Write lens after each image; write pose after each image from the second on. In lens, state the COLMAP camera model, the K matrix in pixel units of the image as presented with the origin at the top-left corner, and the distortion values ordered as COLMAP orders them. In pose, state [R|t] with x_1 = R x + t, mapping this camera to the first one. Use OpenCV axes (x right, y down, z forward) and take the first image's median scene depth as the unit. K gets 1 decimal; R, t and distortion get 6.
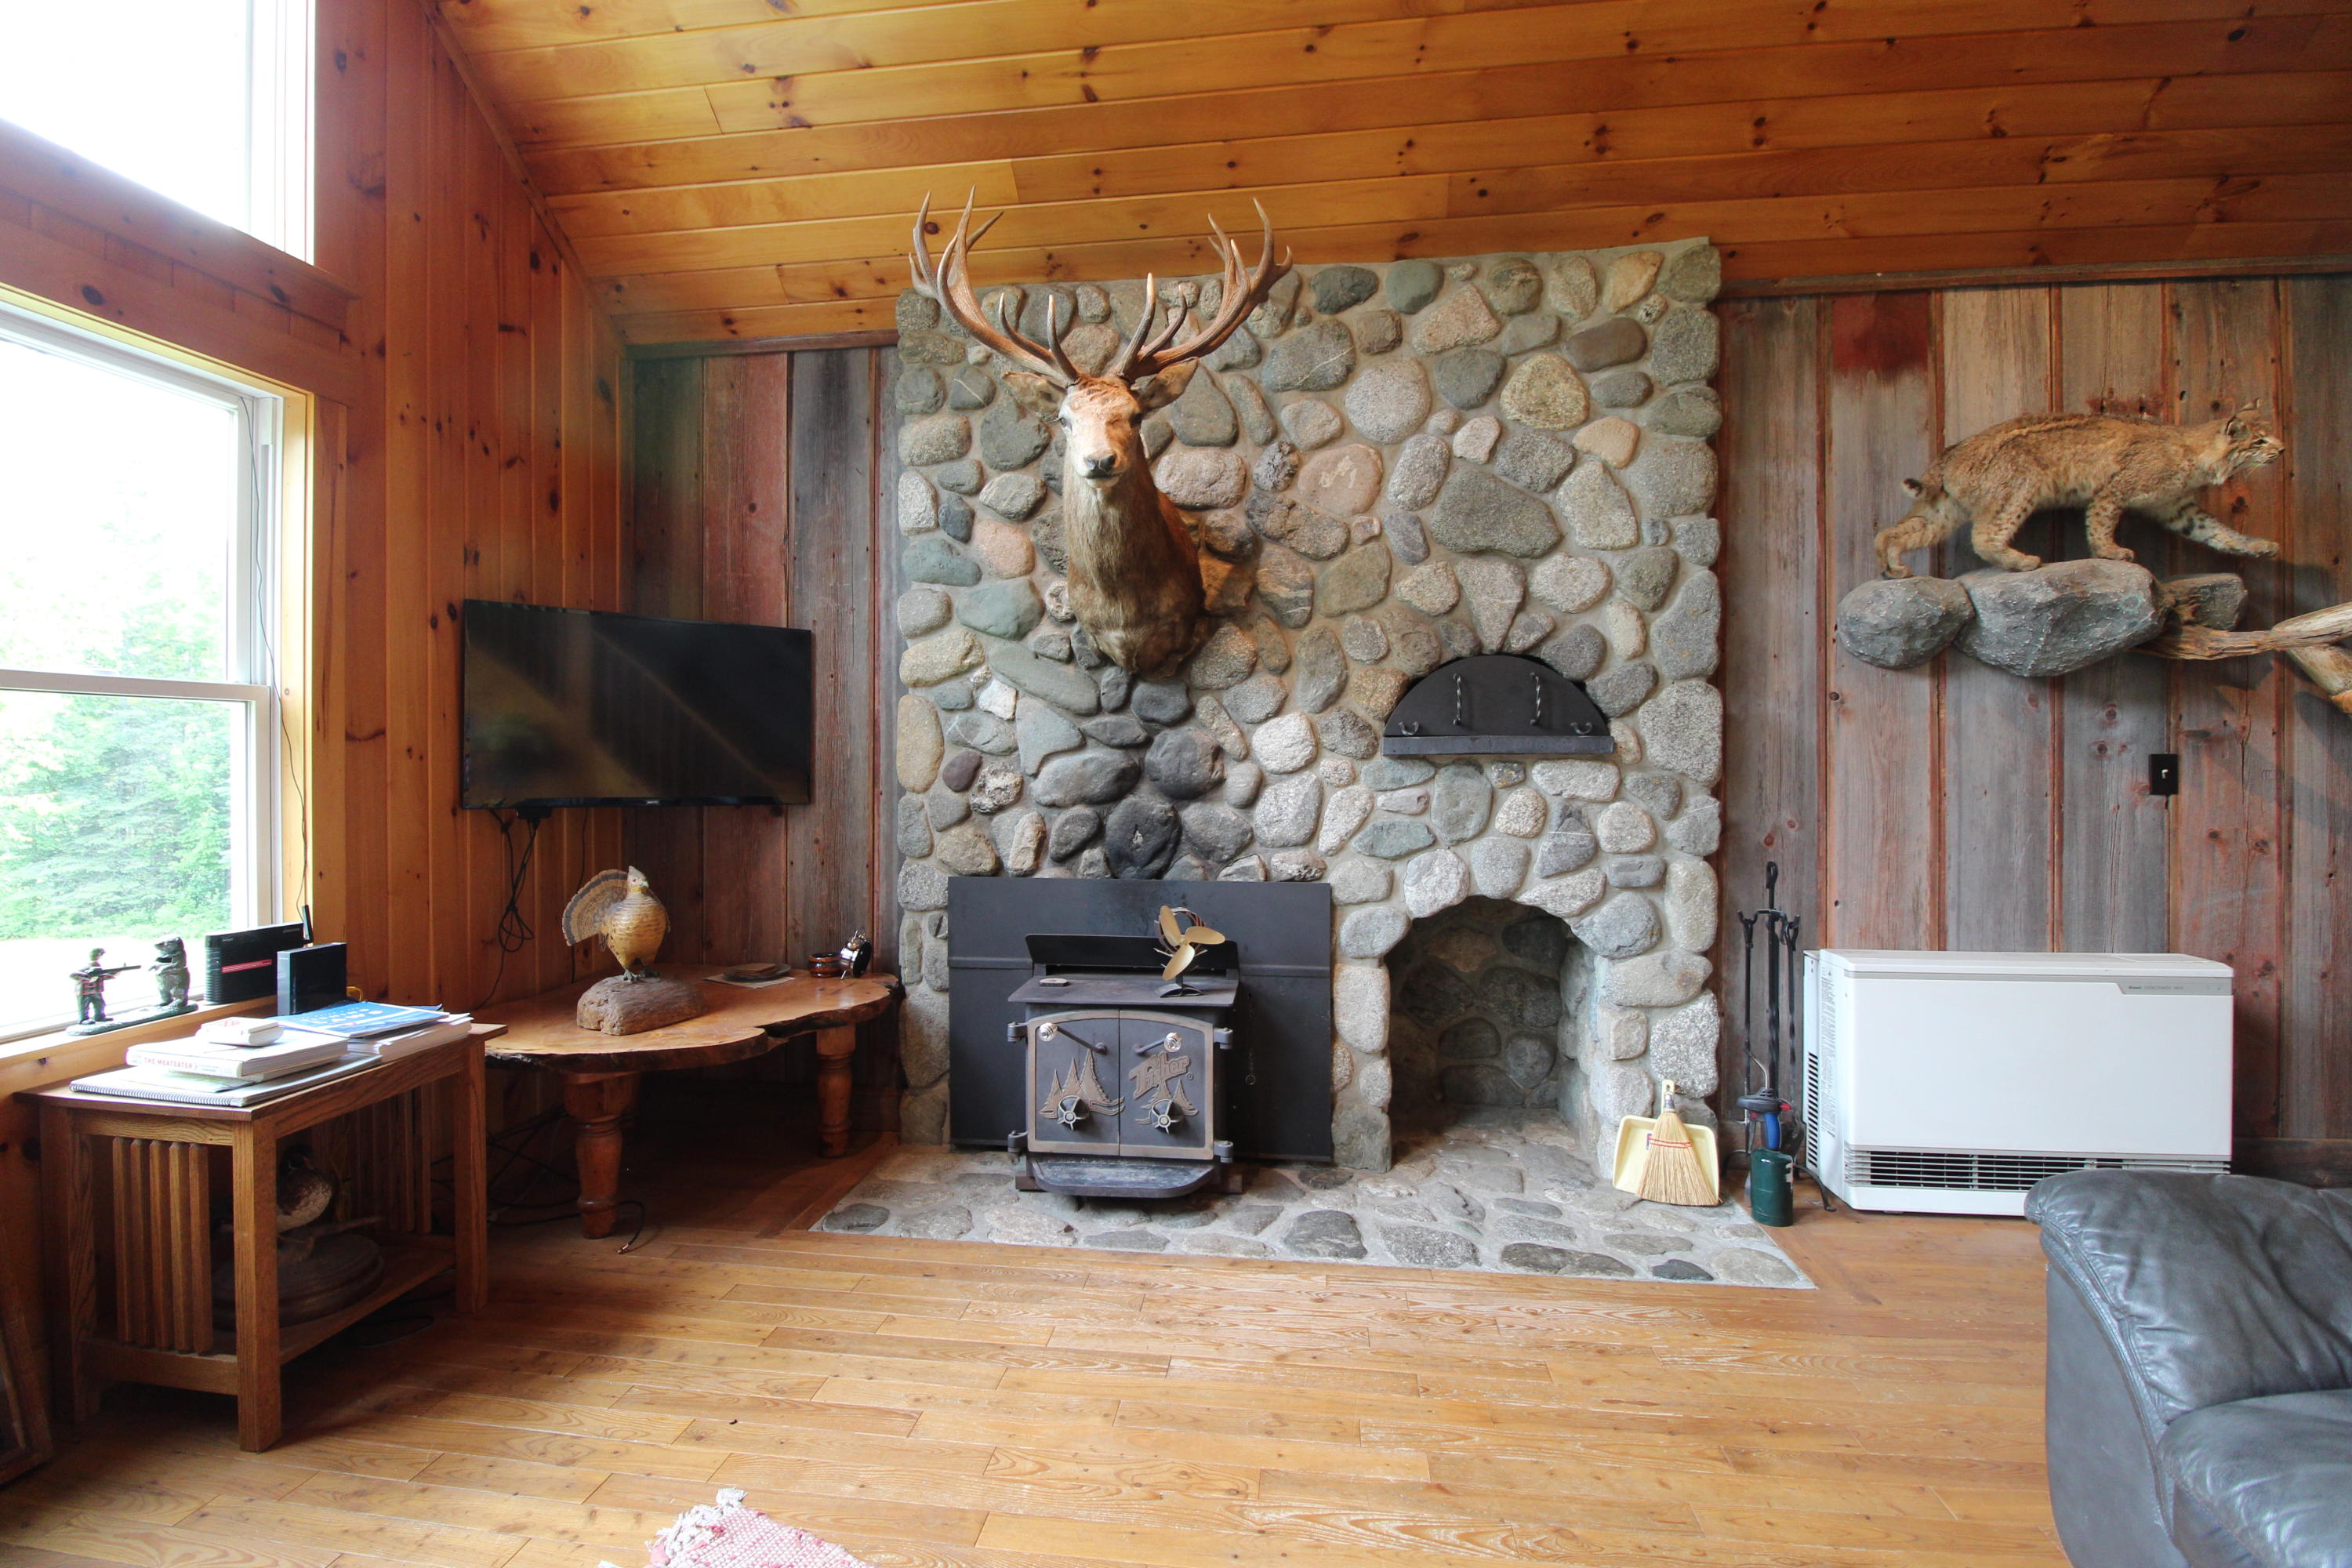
lens RADIAL K [[1090.5, 0, 1168.6], [0, 1090.5, 764.4], [0, 0, 1]] dist [0.004042, -0.018145]
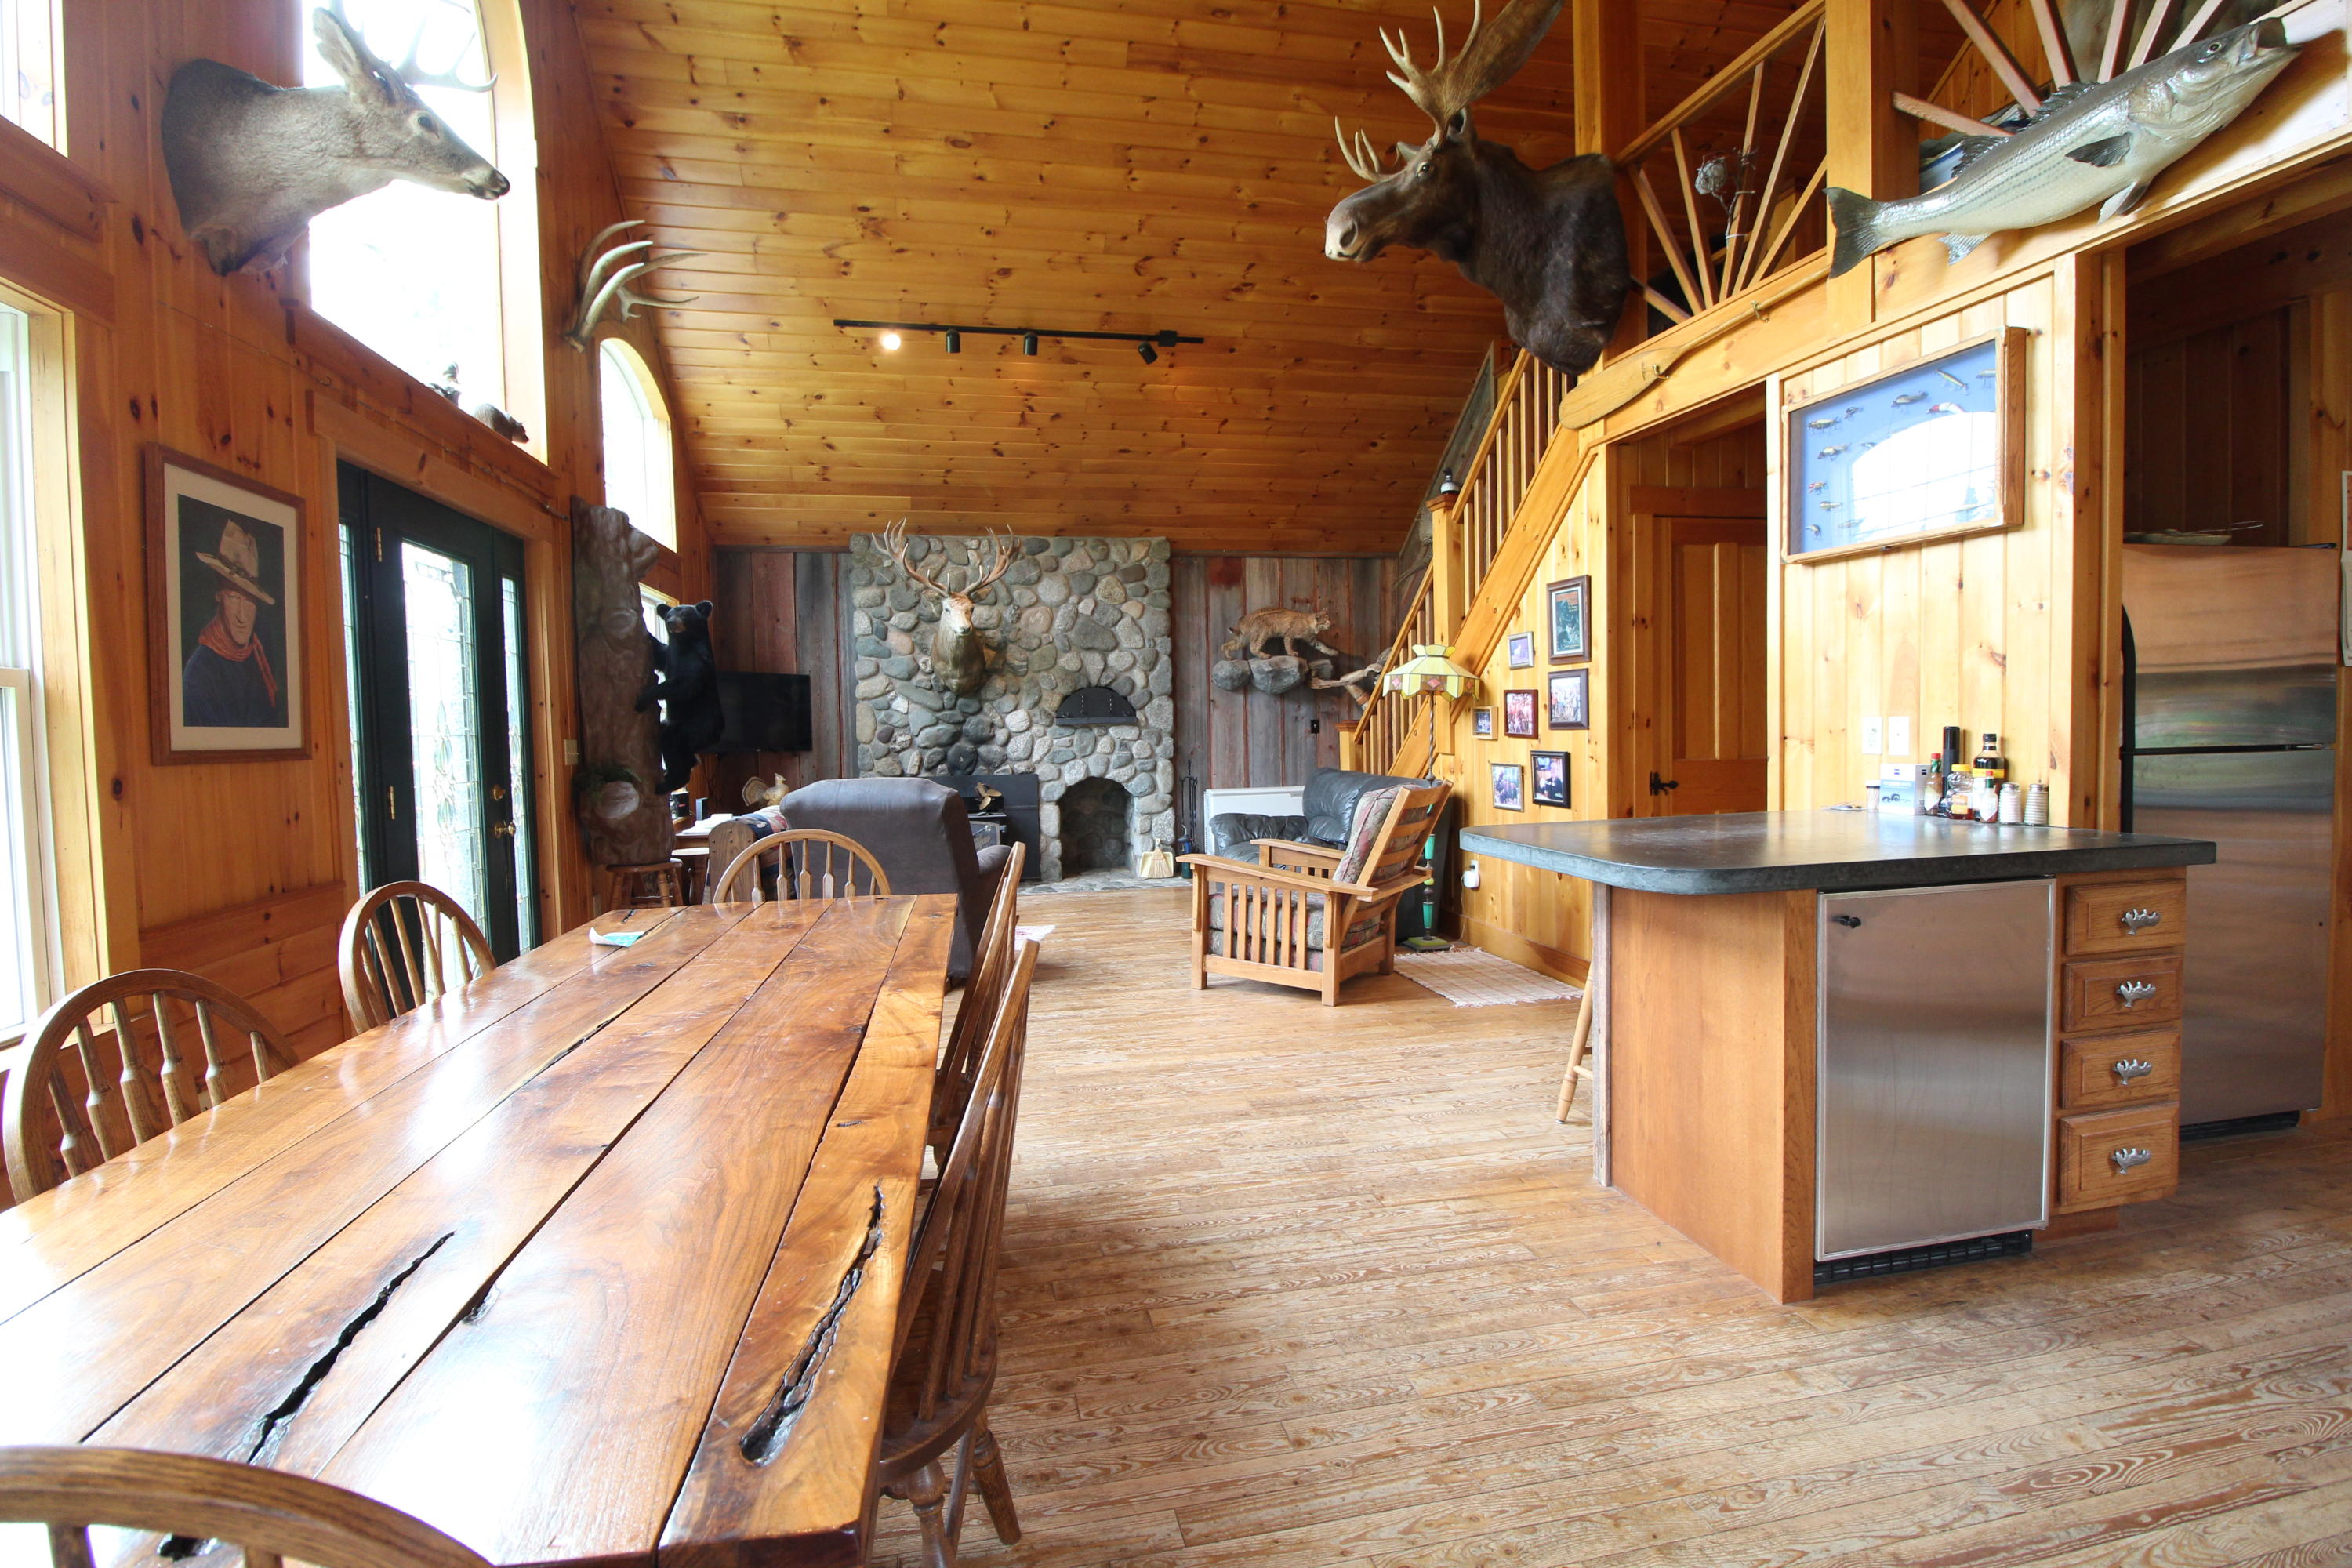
lens RADIAL K [[1090.5, 0, 1168.6], [0, 1090.5, 764.4], [0, 0, 1]] dist [0.004042, -0.018145]
pose [[0.941706, -0.030237, 0.335076, -0.437840], [0.020472, 0.999258, 0.032638, 0.006735], [-0.335814, -0.023876, 0.941626, -1.598276]]
